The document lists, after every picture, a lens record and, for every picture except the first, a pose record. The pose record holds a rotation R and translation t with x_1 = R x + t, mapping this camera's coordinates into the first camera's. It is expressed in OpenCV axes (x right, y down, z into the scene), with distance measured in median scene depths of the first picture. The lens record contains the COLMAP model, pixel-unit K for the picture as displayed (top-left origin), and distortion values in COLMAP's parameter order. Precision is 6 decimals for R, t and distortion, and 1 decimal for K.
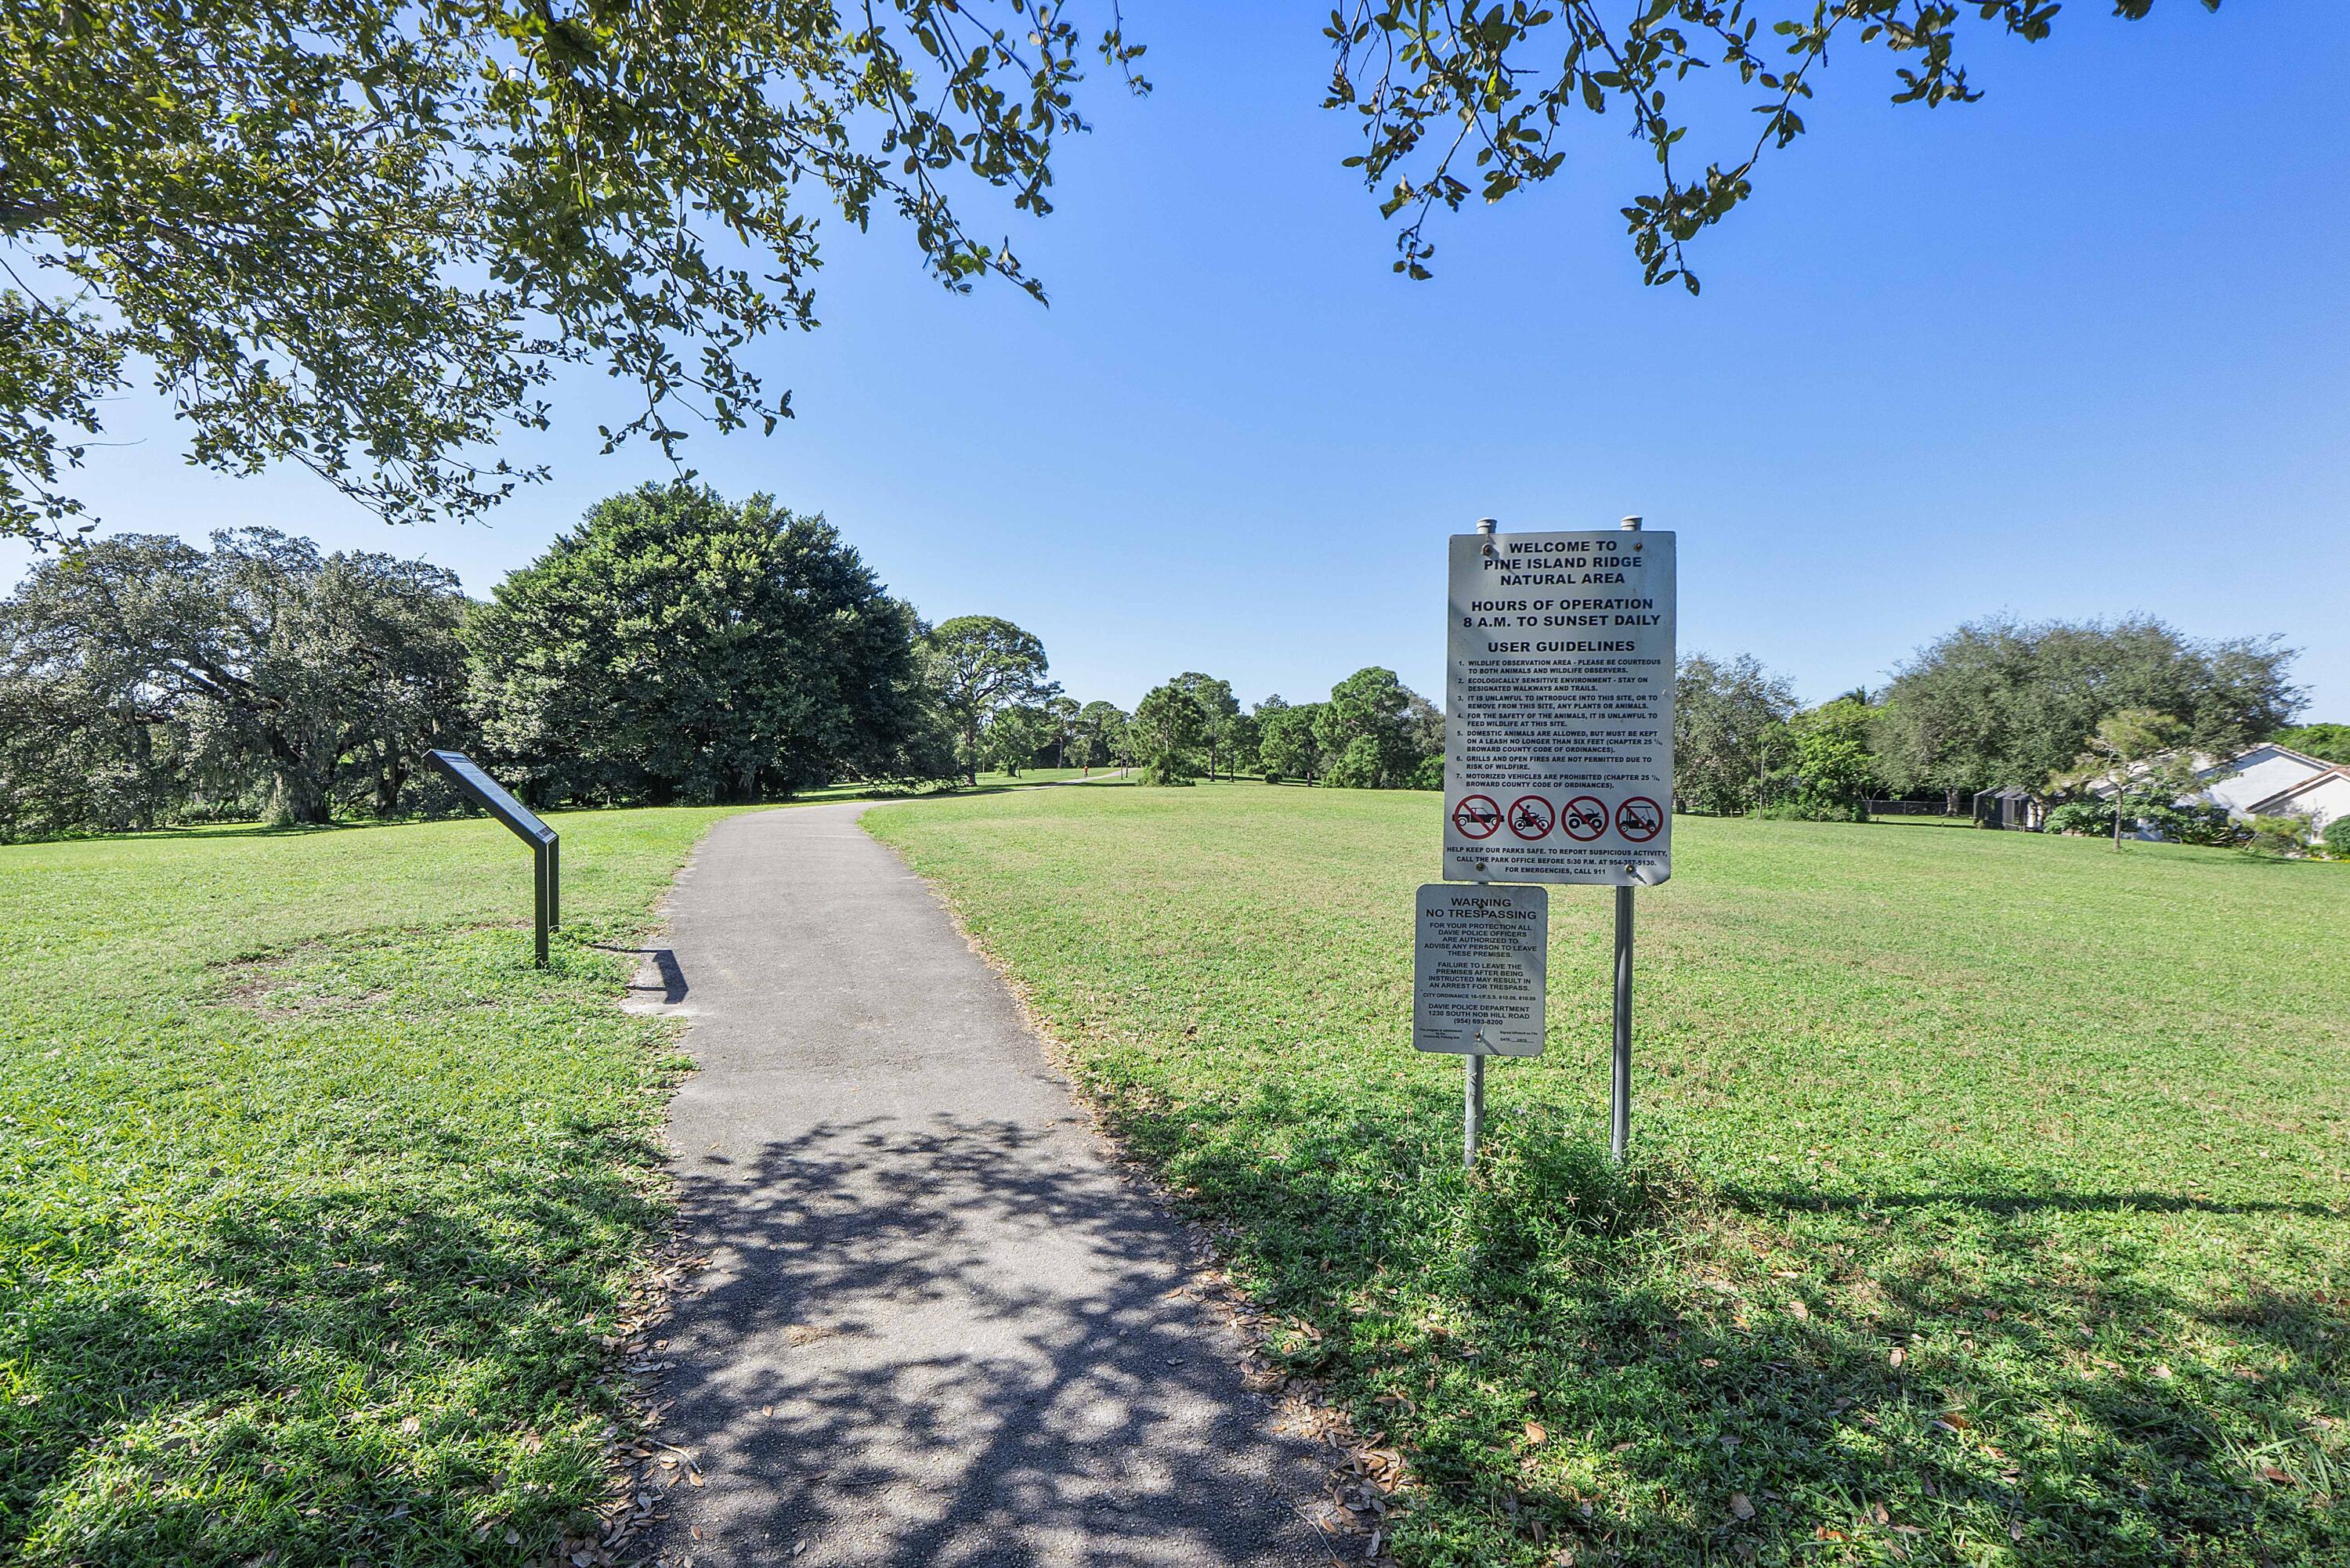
lens RADIAL K [[1073.2, 0, 1180.6], [0, 1073.2, 778.2], [0, 0, 1]] dist [-0.001713, -0.000001]
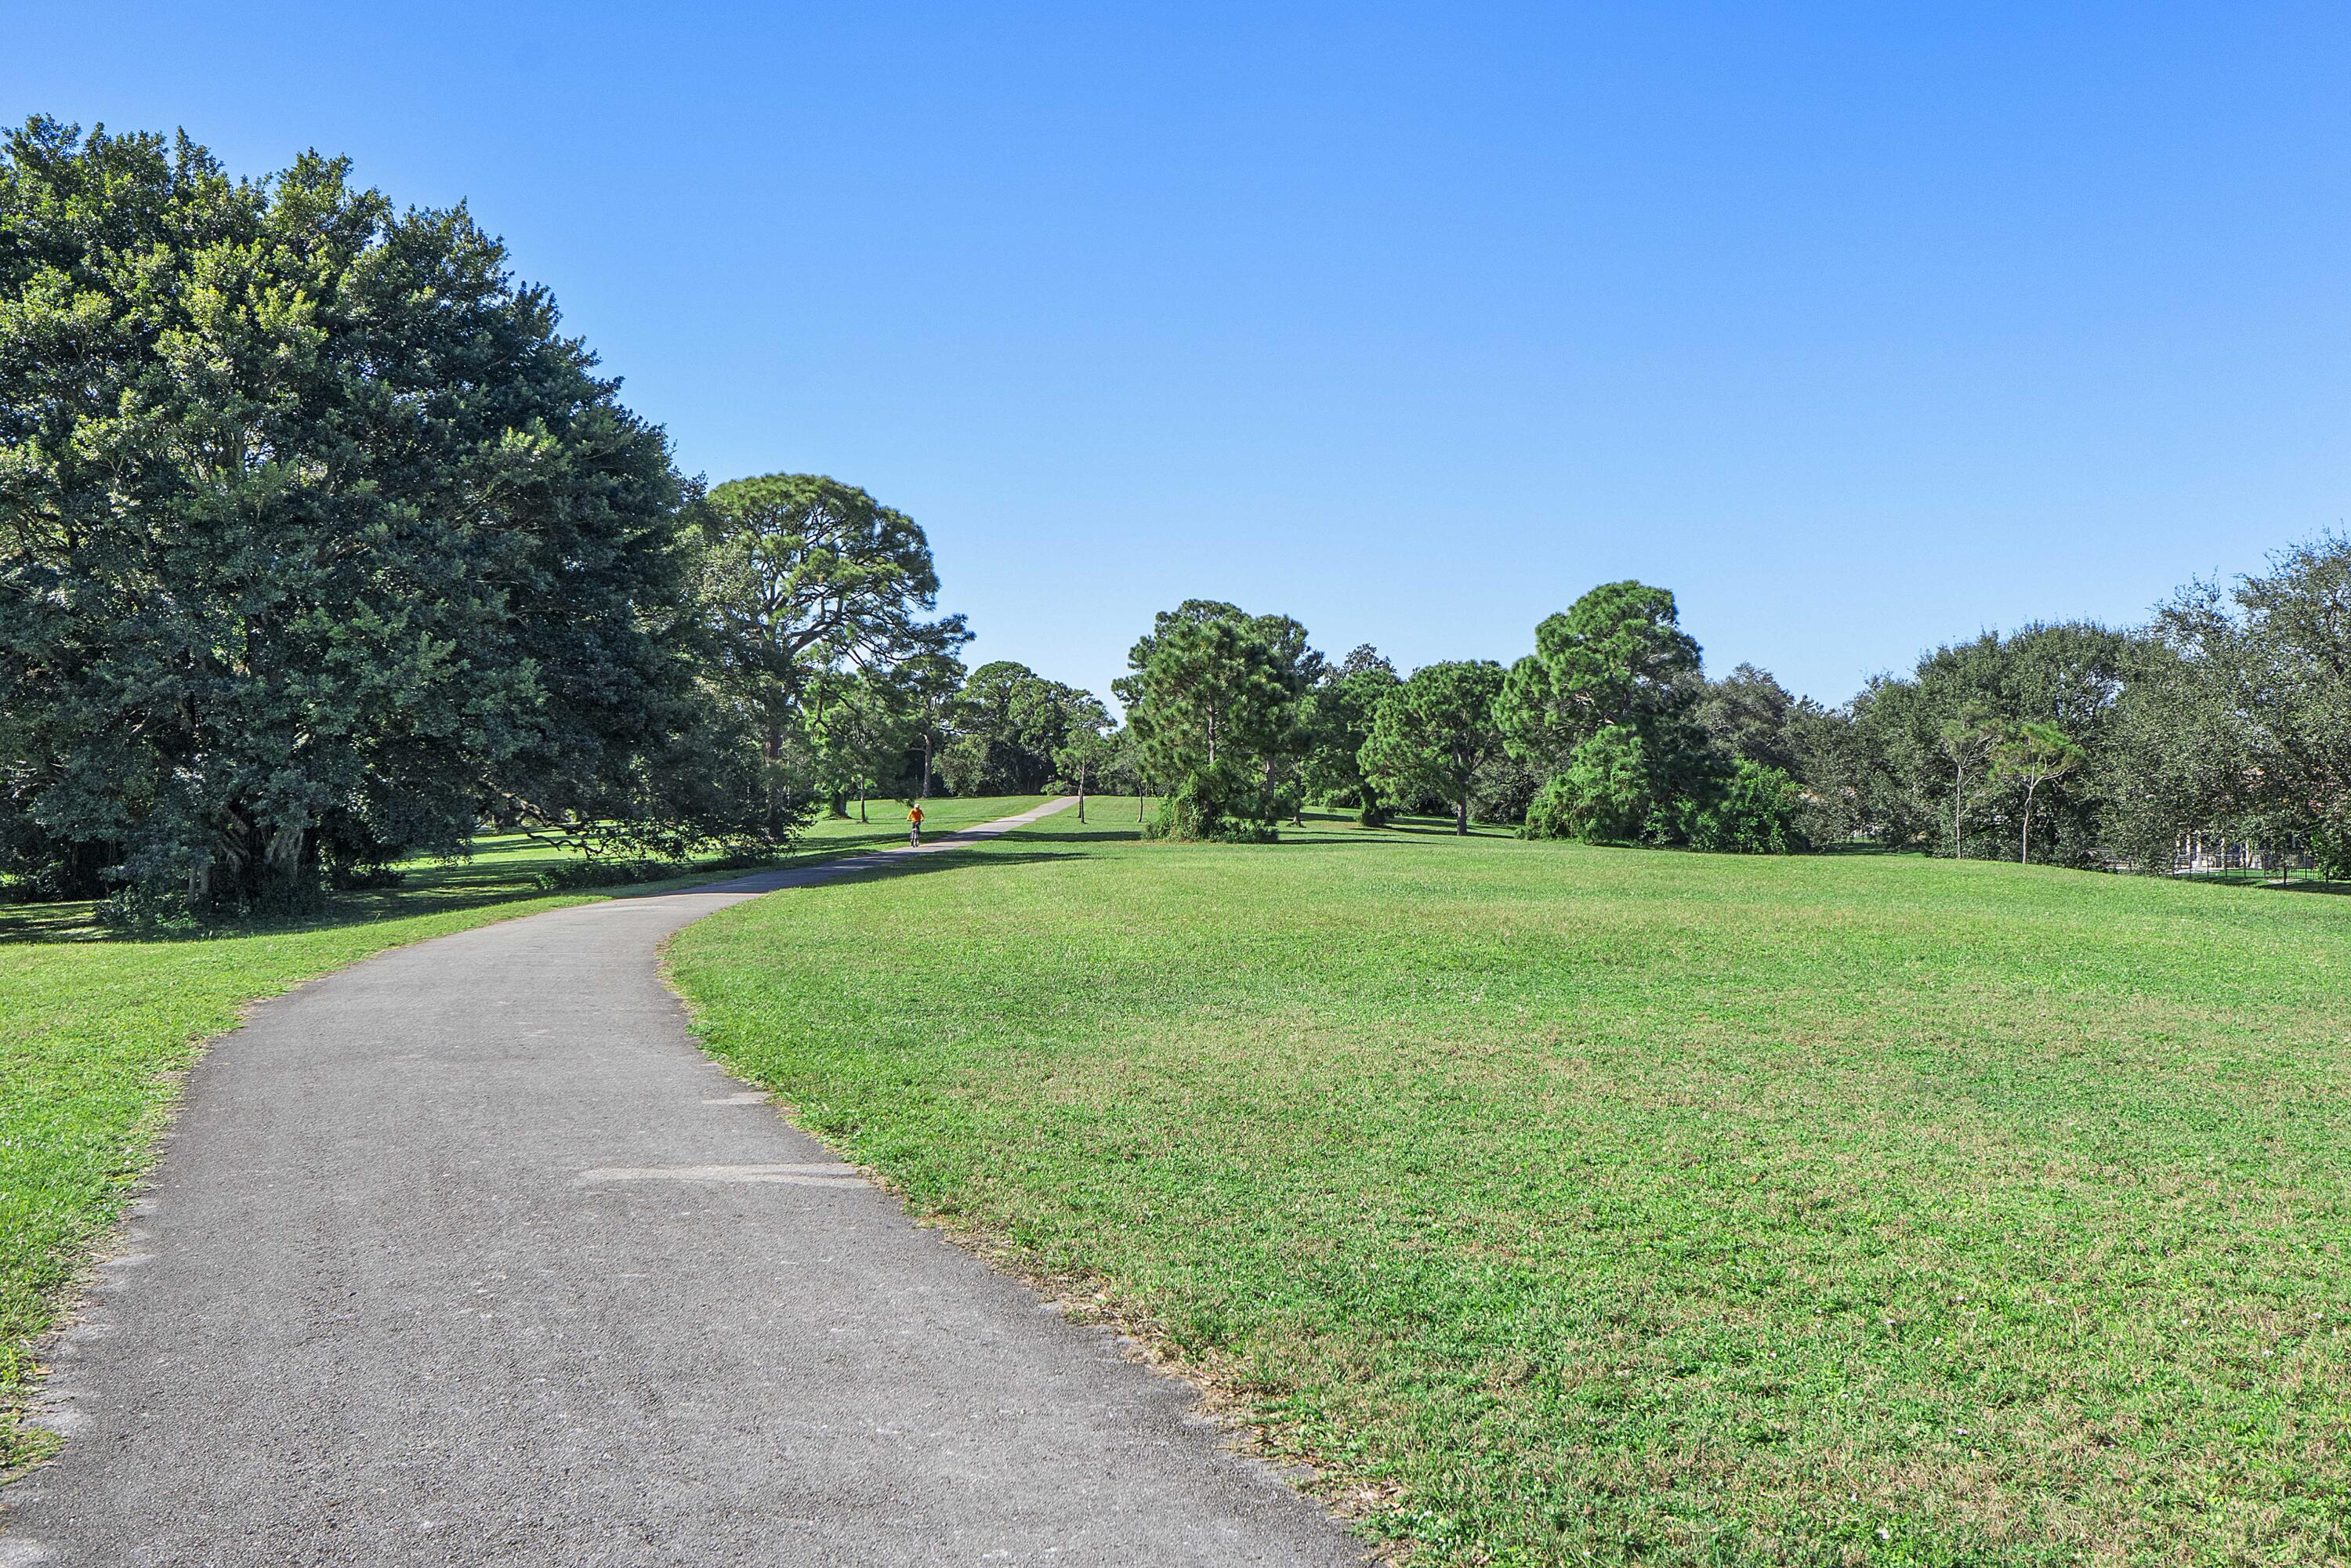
lens RADIAL K [[2061.4, 0, 1172.2], [0, 2061.4, 789.5], [0, 0, 1]] dist [0.019386, -0.002959]
pose [[0.999708, -0.007583, 0.022943, -0.071234], [0.007830, 0.999912, -0.010695, -0.007132], [-0.022860, 0.010871, 0.999680, 0.171717]]
